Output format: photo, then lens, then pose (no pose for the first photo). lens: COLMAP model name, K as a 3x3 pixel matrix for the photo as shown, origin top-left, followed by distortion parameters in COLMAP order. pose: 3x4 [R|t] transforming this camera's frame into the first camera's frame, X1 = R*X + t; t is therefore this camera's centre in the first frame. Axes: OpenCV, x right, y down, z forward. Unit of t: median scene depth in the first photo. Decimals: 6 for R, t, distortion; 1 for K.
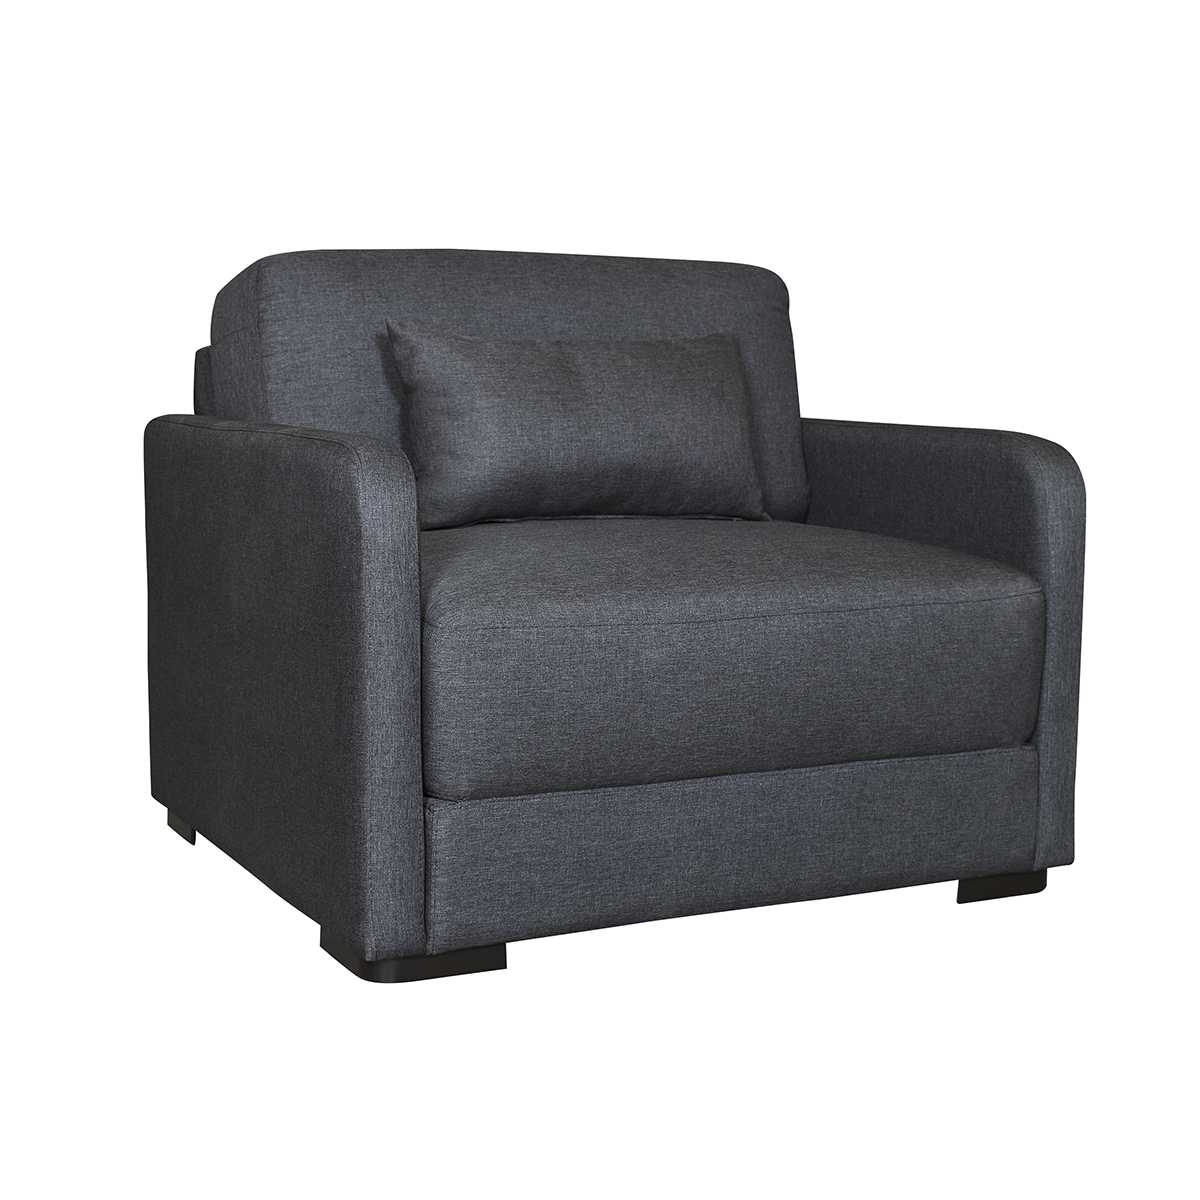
lens RADIAL K [[1920.2, 0, 600.0], [0, 1920.2, 600.0], [0, 0, 1]] dist [0.035332, 0.061422]
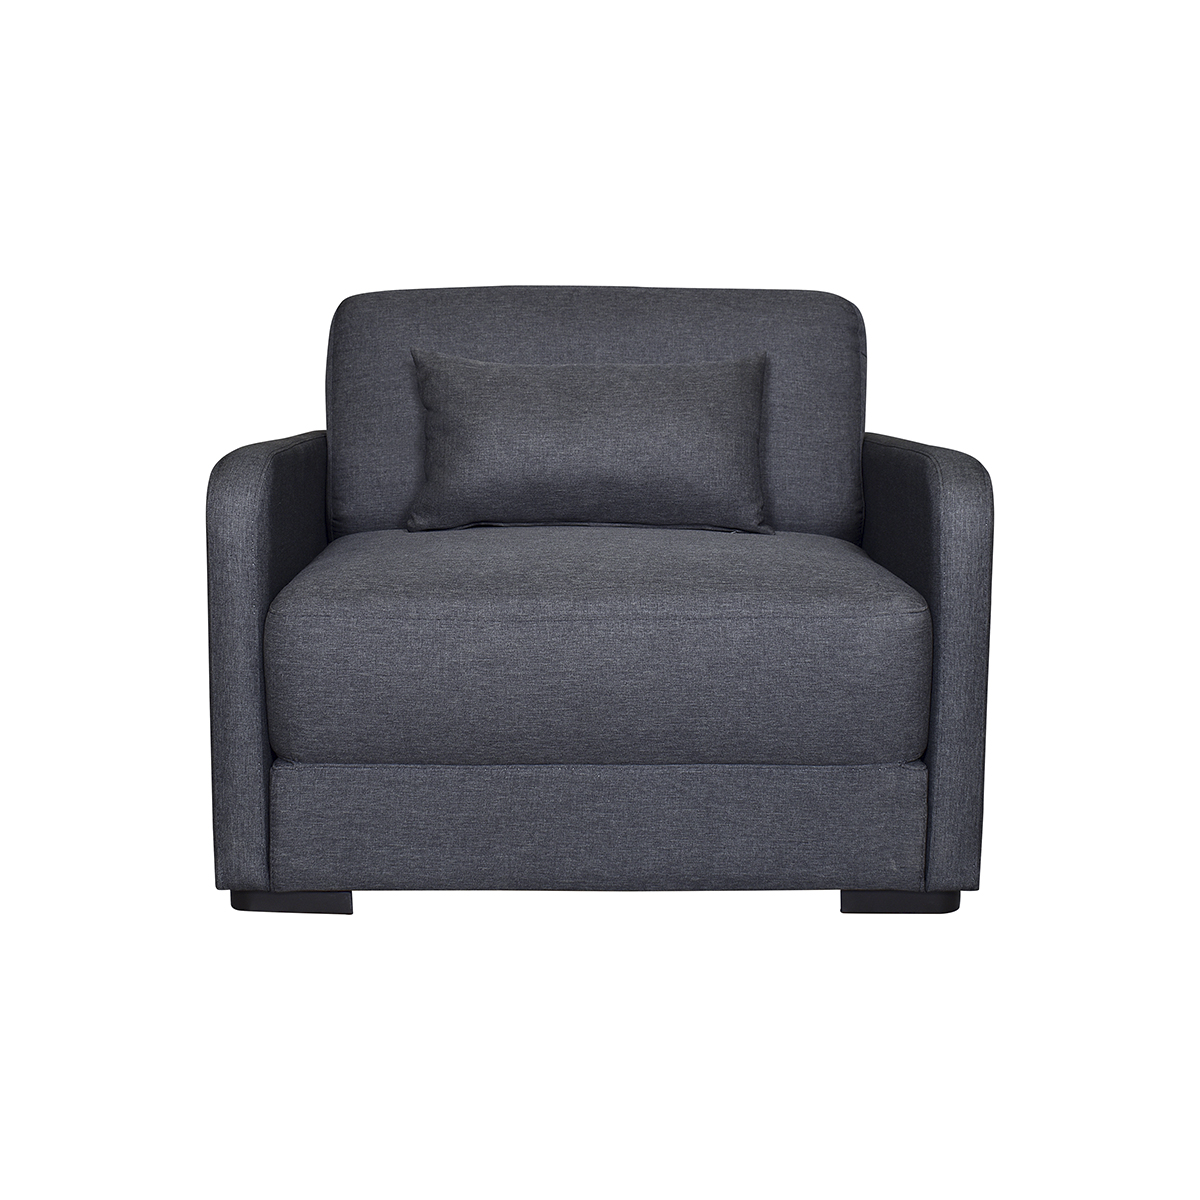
lens RADIAL K [[1676.5, 0, 600.0], [0, 1676.5, 600.0], [0, 0, 1]] dist [-0.014022, -0.025550]
pose [[0.899708, 0.049696, -0.433654, 0.464918], [-0.048609, 0.998725, 0.013603, -0.014646], [0.433778, 0.008840, 0.900977, 0.148191]]
